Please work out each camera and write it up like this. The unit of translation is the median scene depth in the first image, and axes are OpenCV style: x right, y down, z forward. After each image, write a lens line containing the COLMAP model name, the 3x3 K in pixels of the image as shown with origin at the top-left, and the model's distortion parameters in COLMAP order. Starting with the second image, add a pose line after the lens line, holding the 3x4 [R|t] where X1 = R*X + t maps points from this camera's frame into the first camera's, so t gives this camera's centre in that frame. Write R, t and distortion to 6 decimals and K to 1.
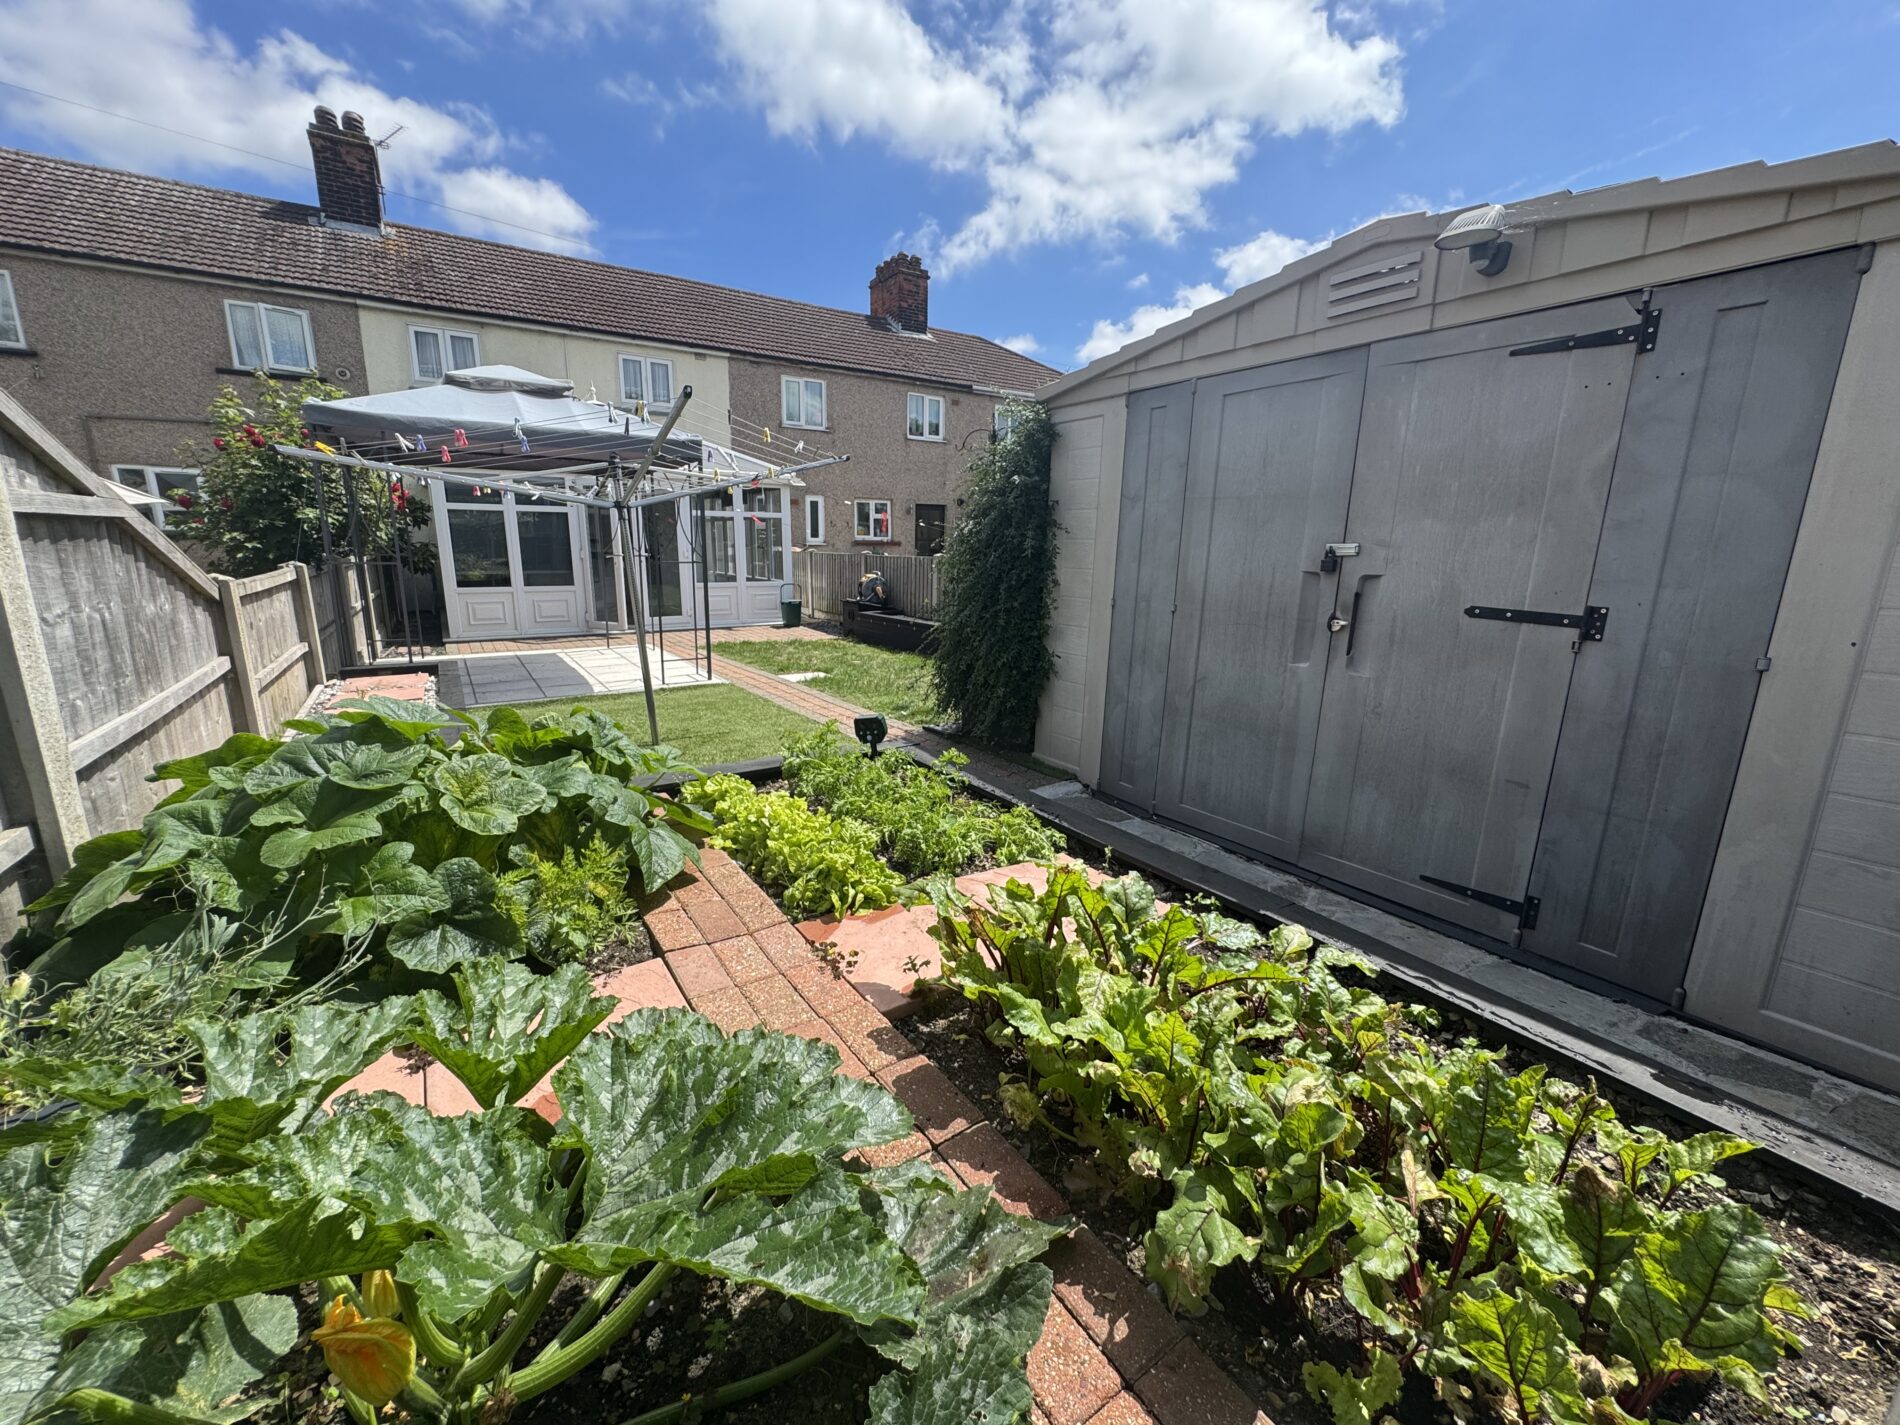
lens RADIAL K [[760.7, 0, 948.9], [0, 760.7, 718.1], [0, 0, 1]] dist [0.000306, 0.000004]
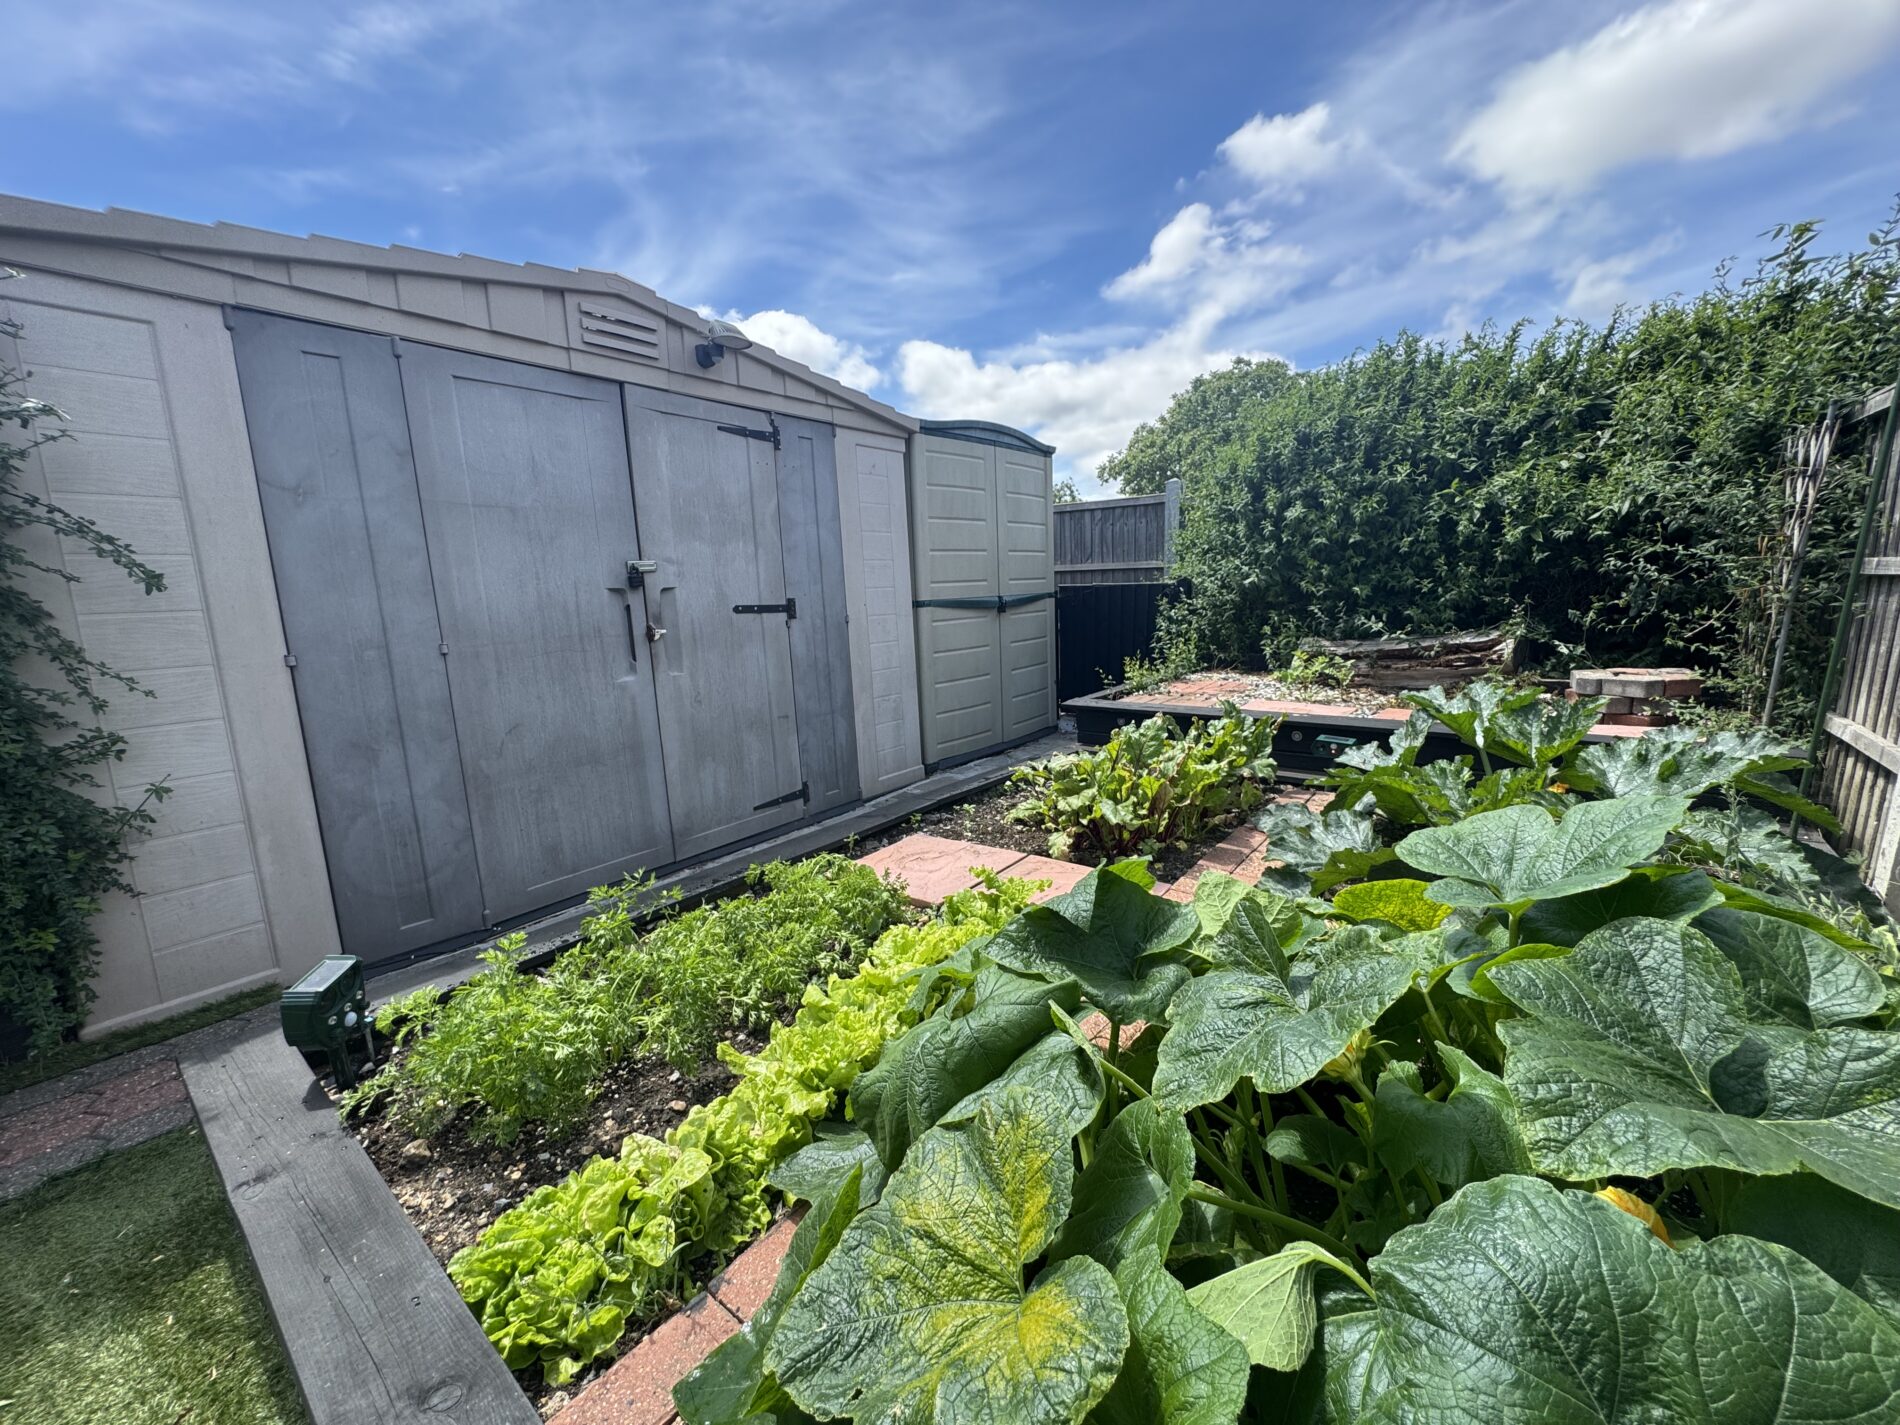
lens RADIAL K [[760.7, 0, 951.1], [0, 760.7, 716.6], [0, 0, 1]] dist [0.000306, 0.000004]
pose [[-0.311079, -0.163843, 0.936154, -0.673335], [0.242854, 0.938621, 0.244974, -0.177342], [-0.918832, 0.303555, -0.252196, 0.926536]]
